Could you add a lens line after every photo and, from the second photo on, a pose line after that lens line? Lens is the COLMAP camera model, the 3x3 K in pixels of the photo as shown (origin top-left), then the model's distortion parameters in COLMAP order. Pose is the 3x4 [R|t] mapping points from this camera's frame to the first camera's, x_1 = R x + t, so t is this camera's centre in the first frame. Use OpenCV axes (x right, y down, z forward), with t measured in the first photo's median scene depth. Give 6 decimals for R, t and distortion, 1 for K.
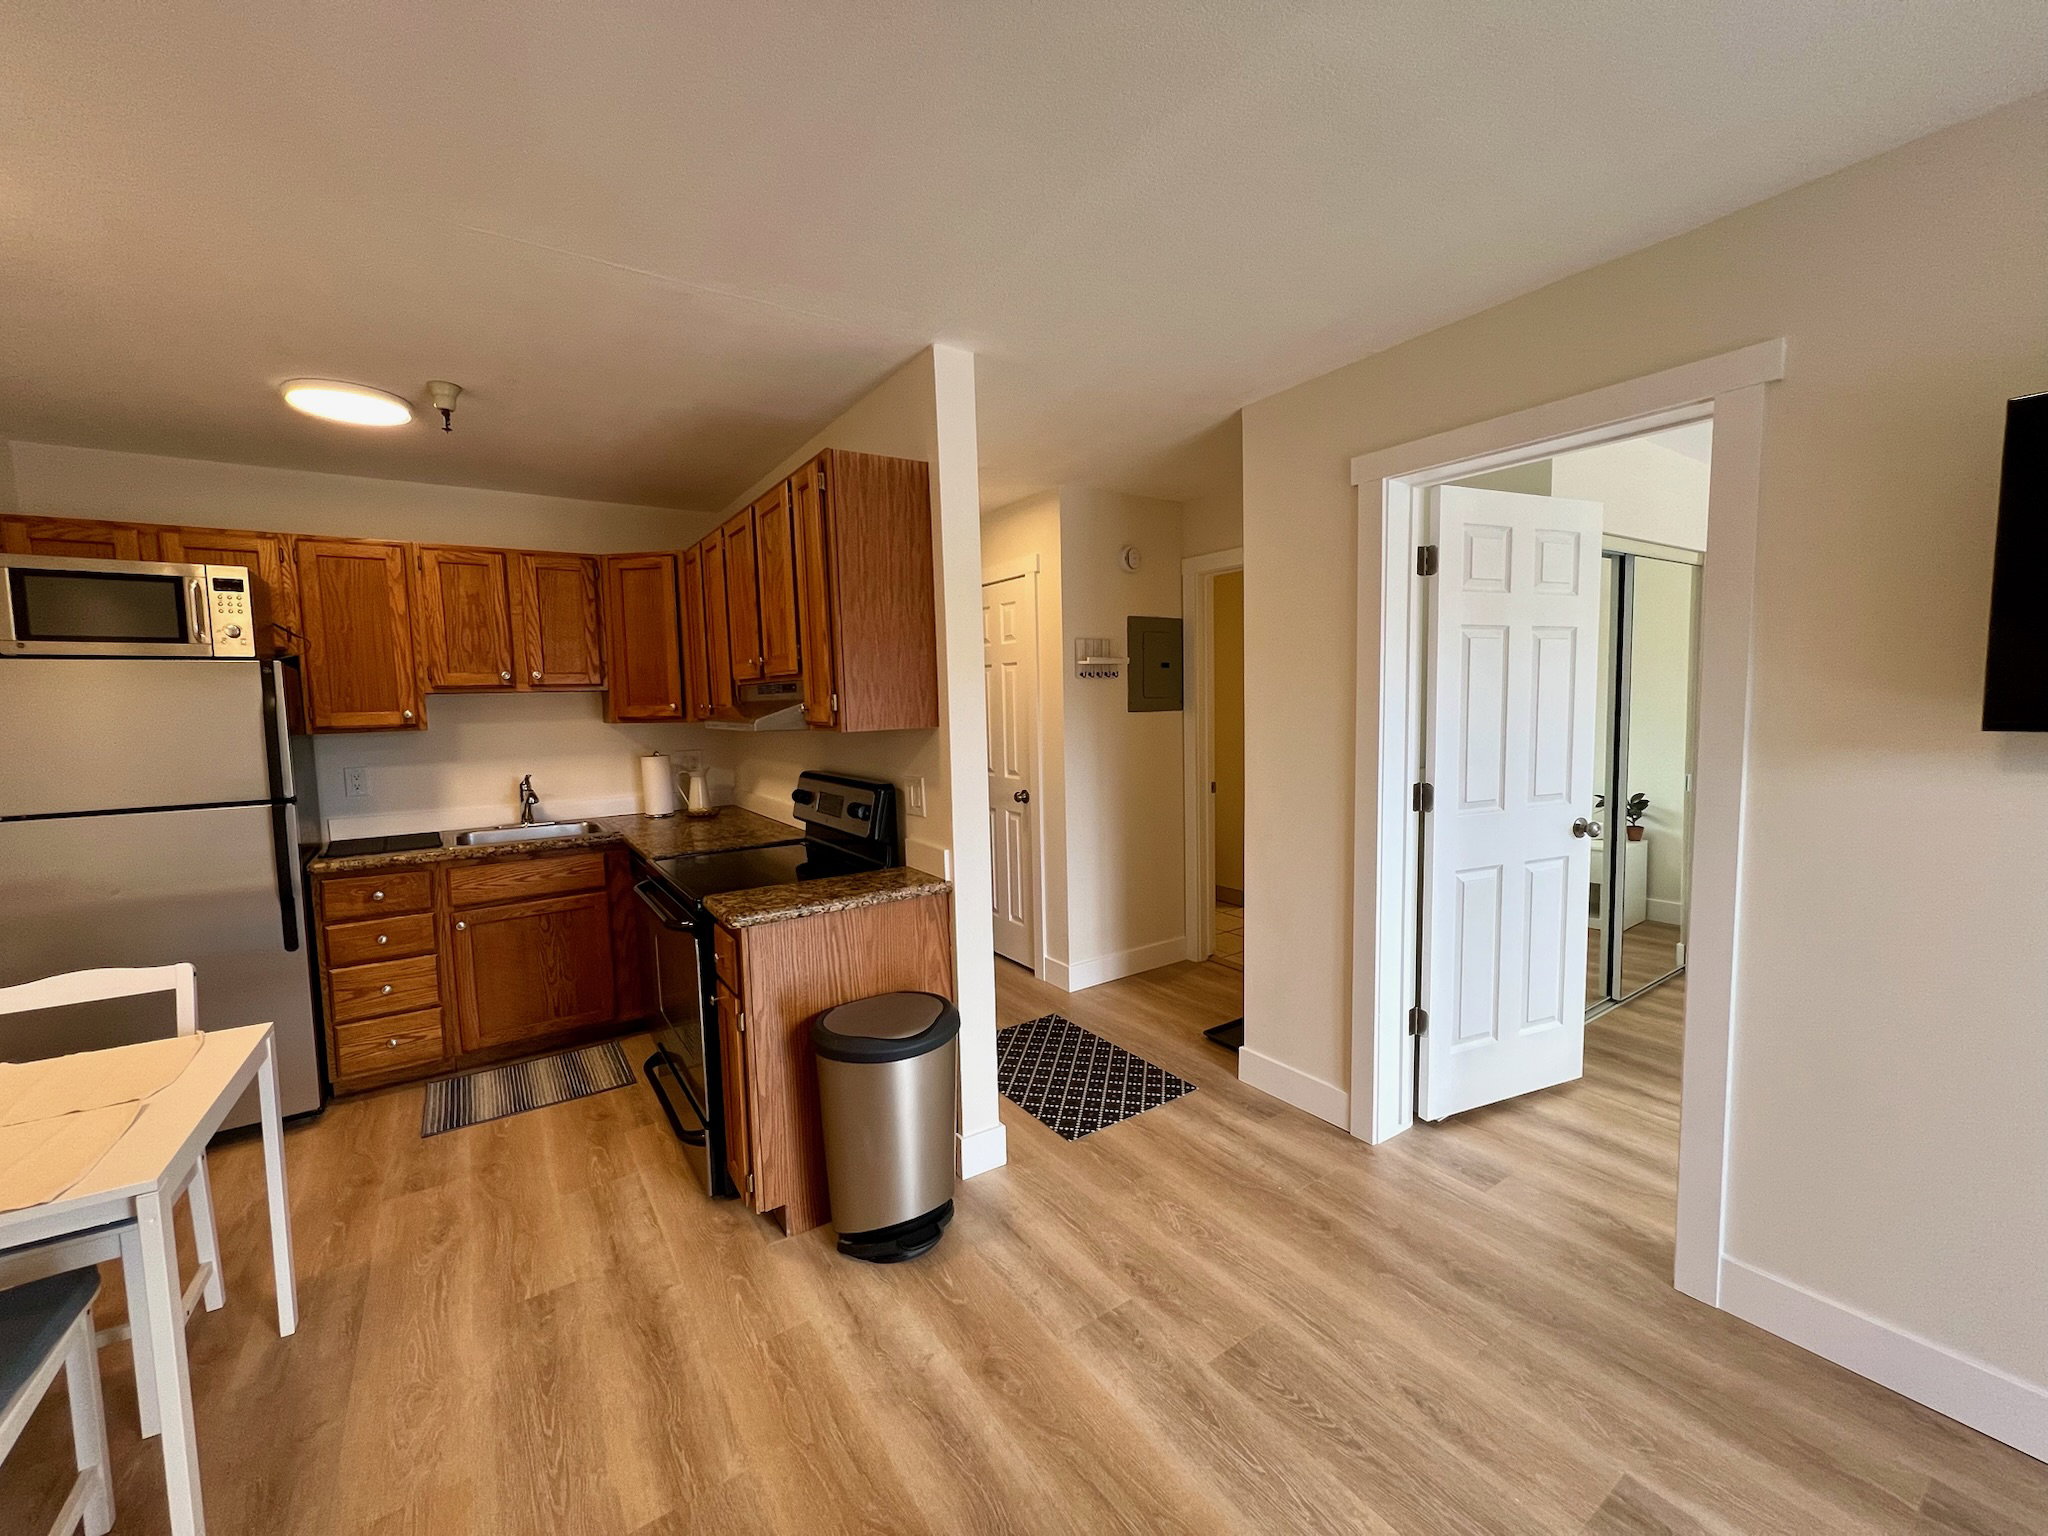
lens RADIAL K [[818.2, 0, 1014.9], [0, 818.2, 765.0], [0, 0, 1]] dist [-0.000013, 0.000514]
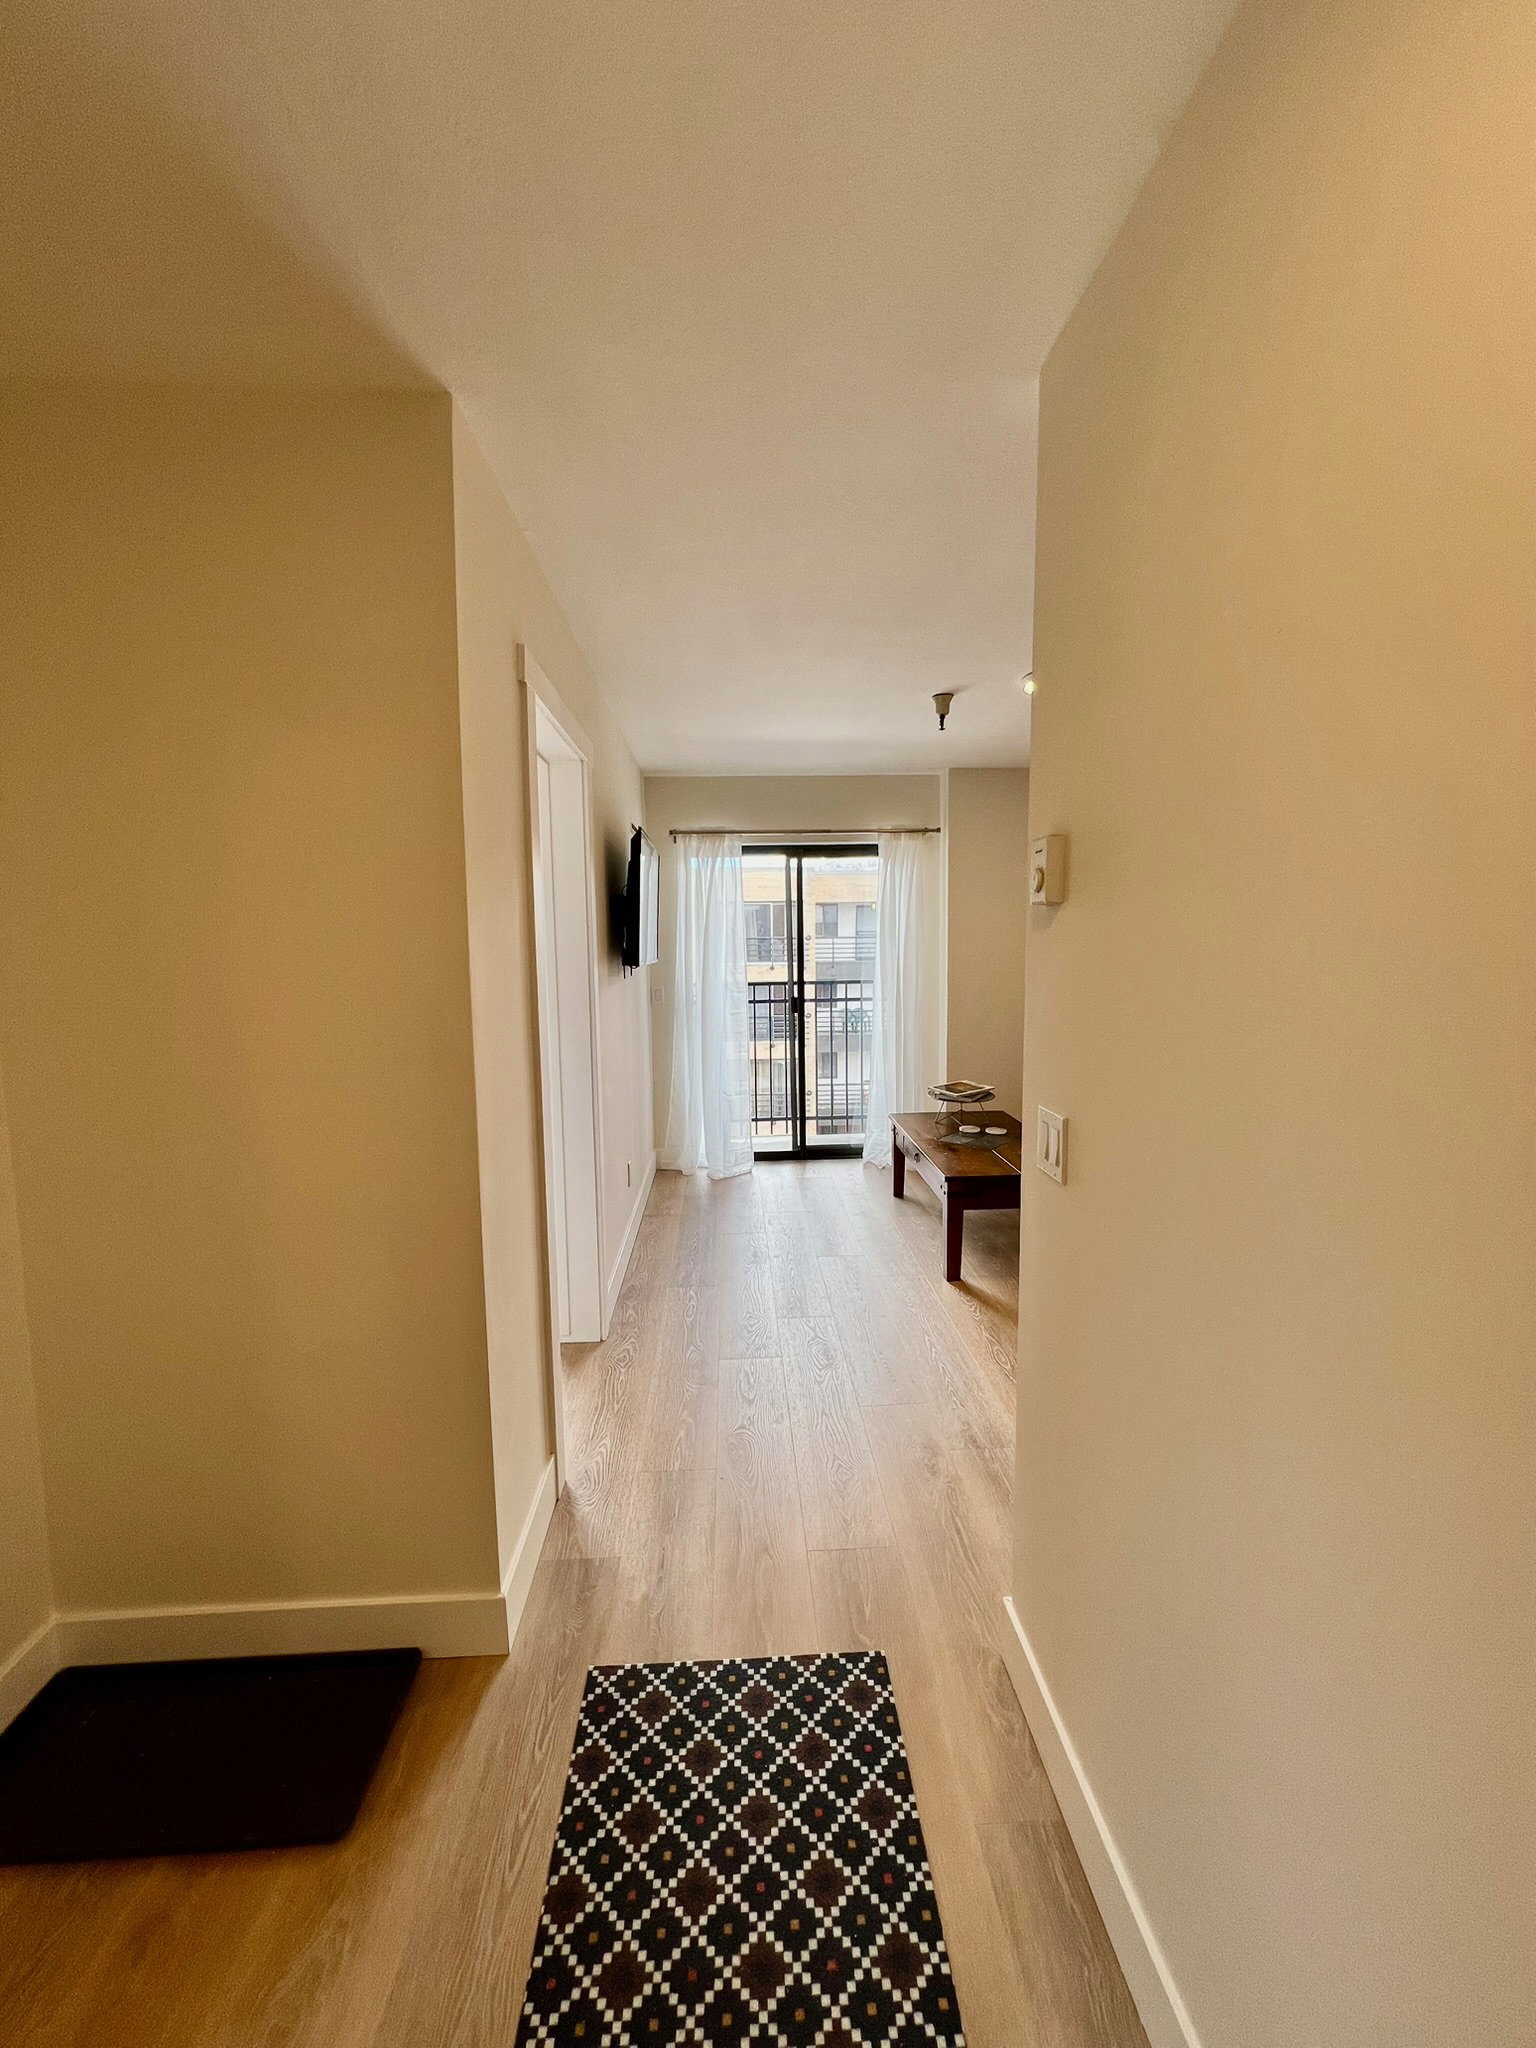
lens RADIAL K [[818.2, 0, 769.9], [0, 818.2, 1014.8], [0, 0, 1]] dist [-0.000013, 0.000514]
pose [[-0.857614, -0.014996, 0.514075, -0.164530], [0.072316, 0.986128, 0.149409, -0.115518], [-0.509184, 0.165311, -0.844633, 1.420444]]
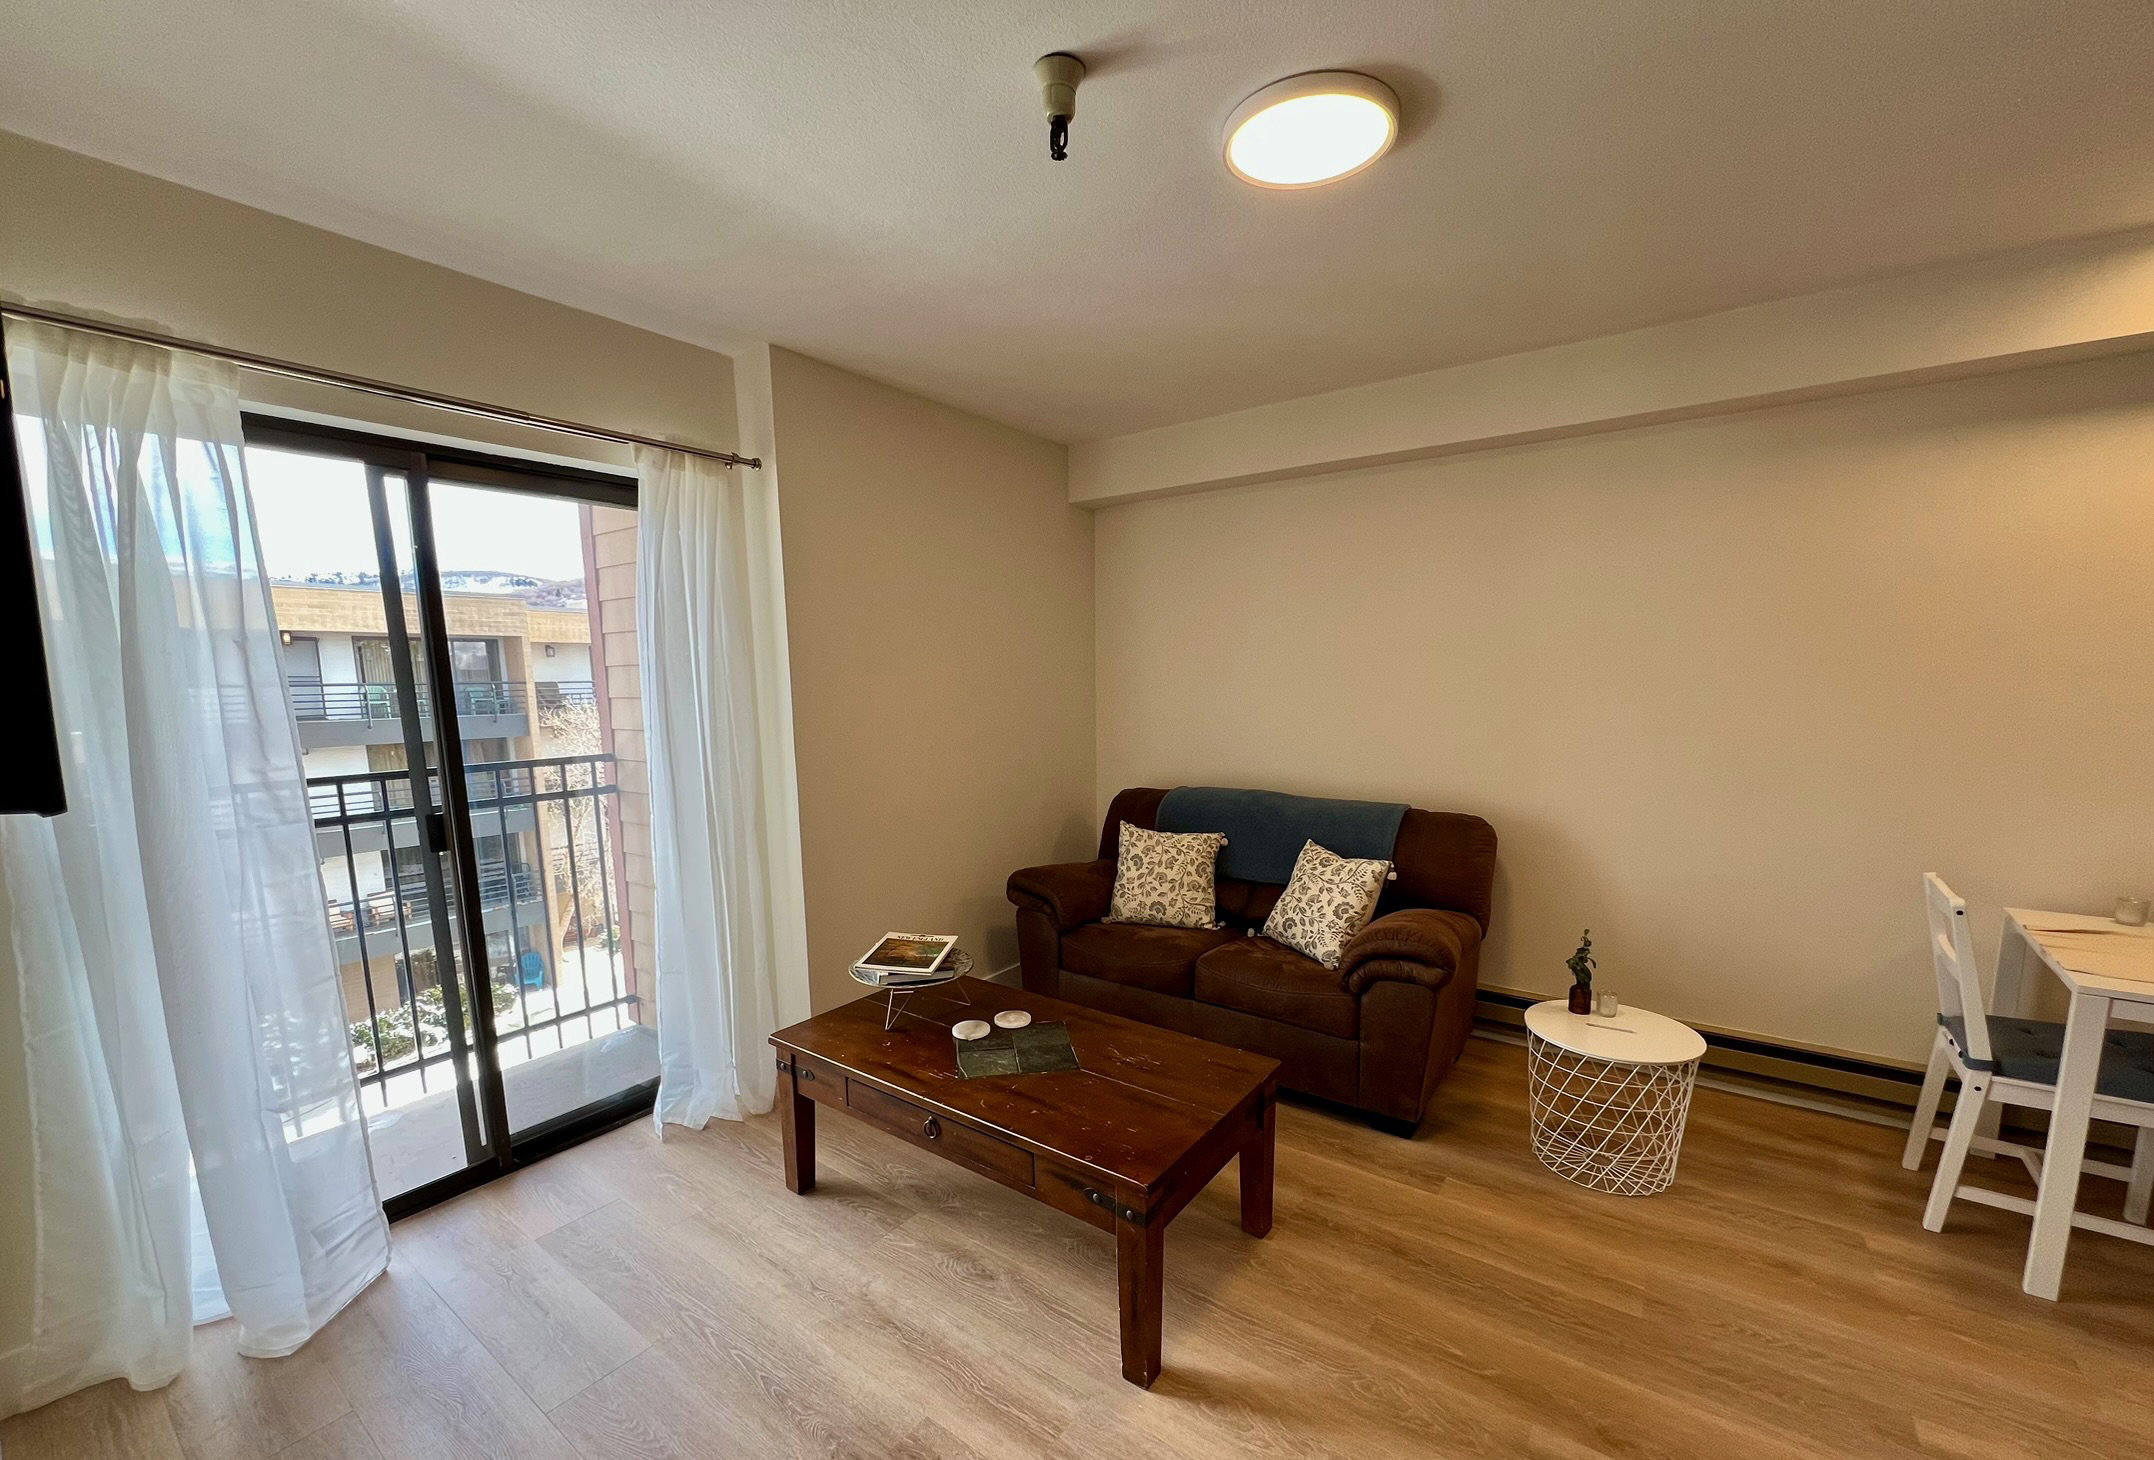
lens RADIAL K [[844.6, 0, 1052.3], [0, 844.6, 796.7], [0, 0, 1]] dist [0.001111, 0.000300]
pose [[-0.941164, 0.089360, -0.325923, 0.465900], [0.012074, 0.972684, 0.231821, -0.070338], [0.337735, 0.214246, -0.916533, 0.741821]]
